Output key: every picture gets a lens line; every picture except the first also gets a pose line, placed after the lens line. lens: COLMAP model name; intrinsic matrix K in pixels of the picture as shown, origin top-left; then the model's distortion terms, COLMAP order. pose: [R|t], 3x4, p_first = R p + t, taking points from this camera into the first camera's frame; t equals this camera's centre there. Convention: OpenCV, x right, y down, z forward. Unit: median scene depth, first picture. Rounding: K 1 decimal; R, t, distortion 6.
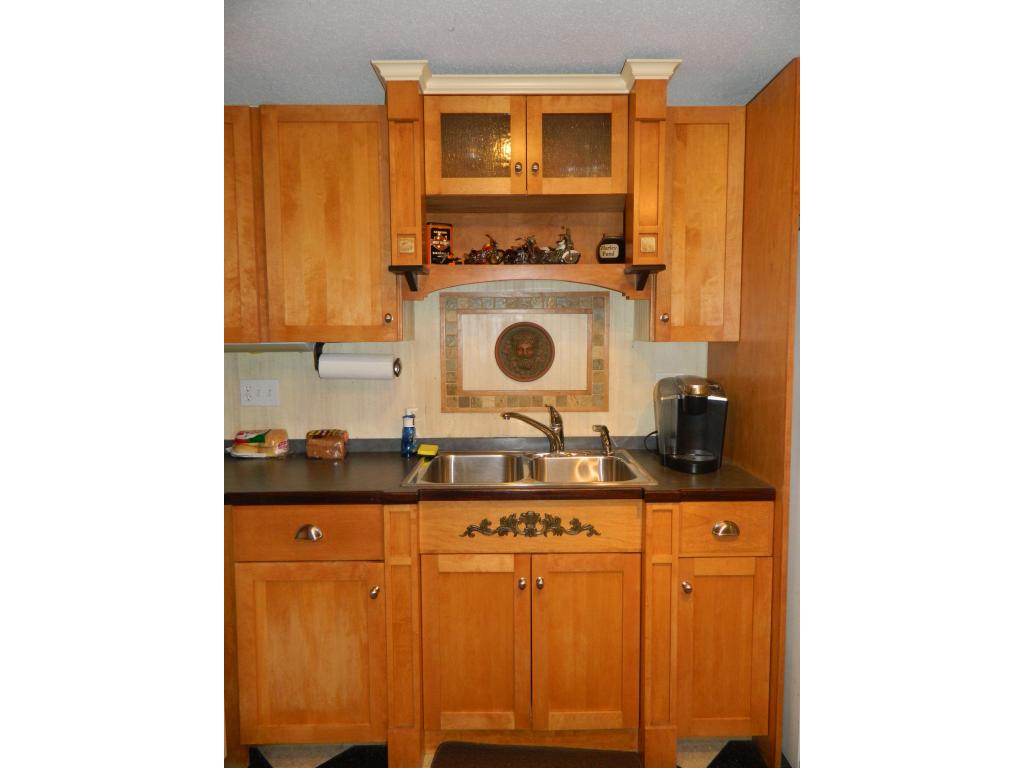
lens RADIAL K [[562.0, 0, 515.1], [0, 562.0, 382.2], [0, 0, 1]] dist [0.001615, -0.000114]
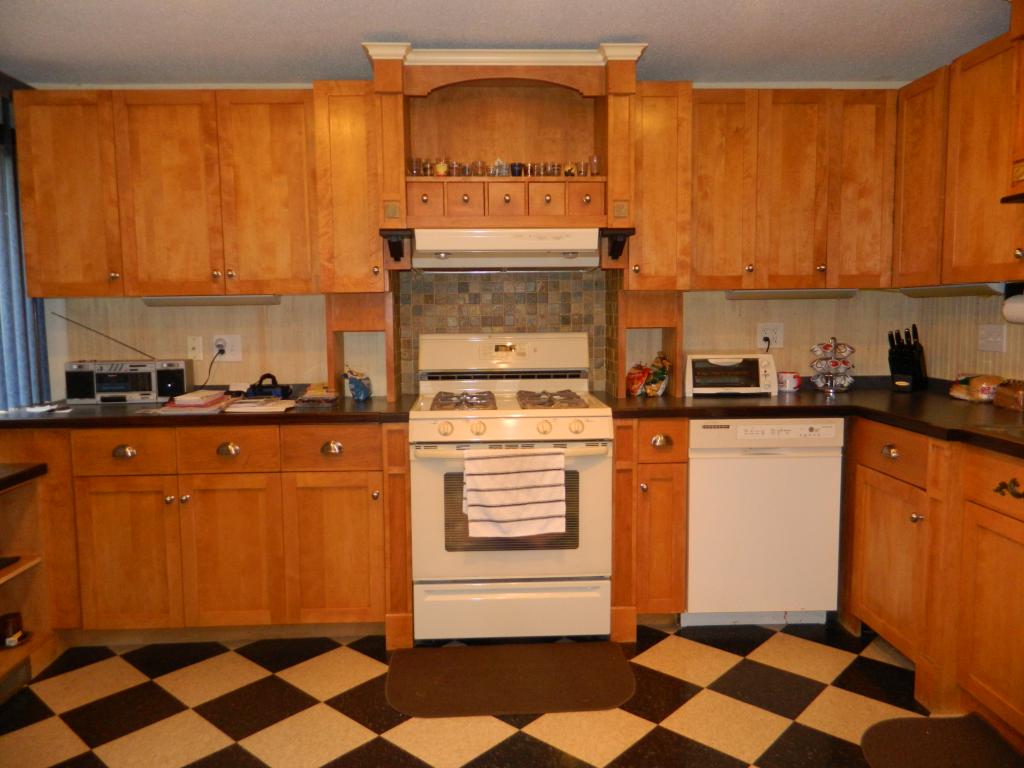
lens RADIAL K [[761.7, 0, 510.2], [0, 761.7, 383.0], [0, 0, 1]] dist [0.005543, -0.006187]
pose [[0.031597, 0.098406, -0.994645, 1.001051], [-0.069377, 0.992957, 0.096035, 0.032686], [0.997090, 0.065971, 0.038201, 0.145928]]
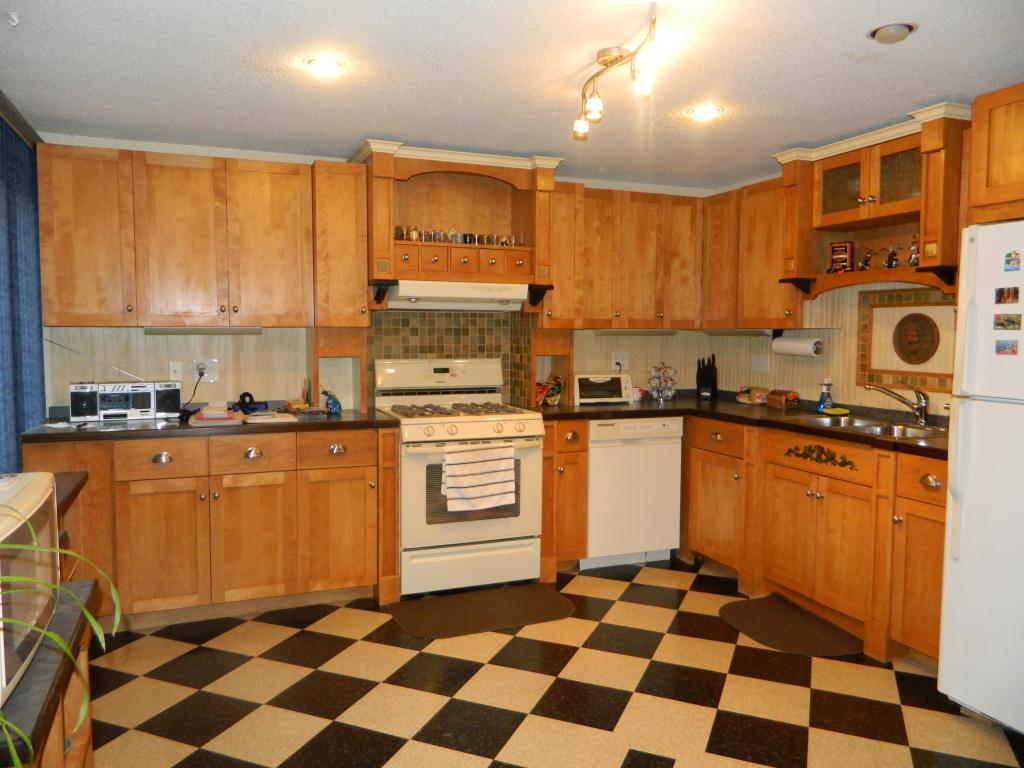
lens RADIAL K [[761.7, 0, 517.3], [0, 761.7, 385.4], [0, 0, 1]] dist [0.005543, -0.006187]
pose [[0.371893, 0.071689, -0.925503, 1.420074], [-0.080720, 0.995734, 0.044694, 0.046724], [0.924760, 0.058085, 0.376093, -0.432099]]
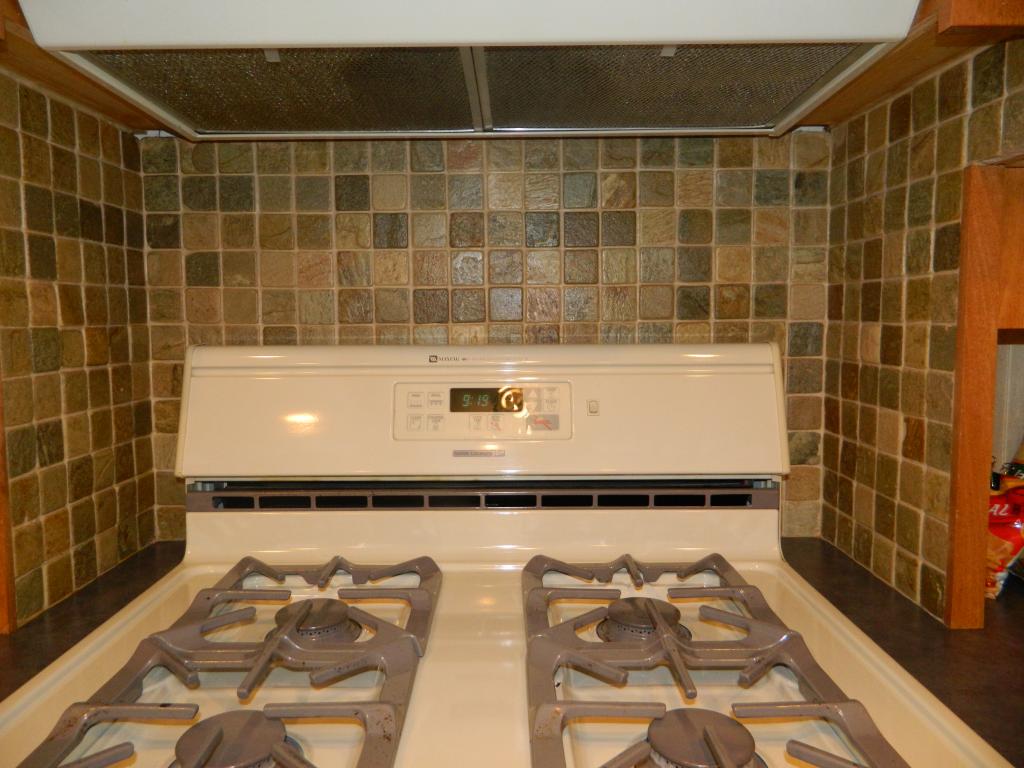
lens RADIAL K [[761.7, 0, 507.8], [0, 761.7, 385.0], [0, 0, 1]] dist [0.005543, -0.006187]
pose [[-0.017693, 0.095673, -0.995256, -0.236417], [-0.072501, 0.992668, 0.096713, 0.063082], [0.997211, 0.073868, -0.010627, 0.213022]]
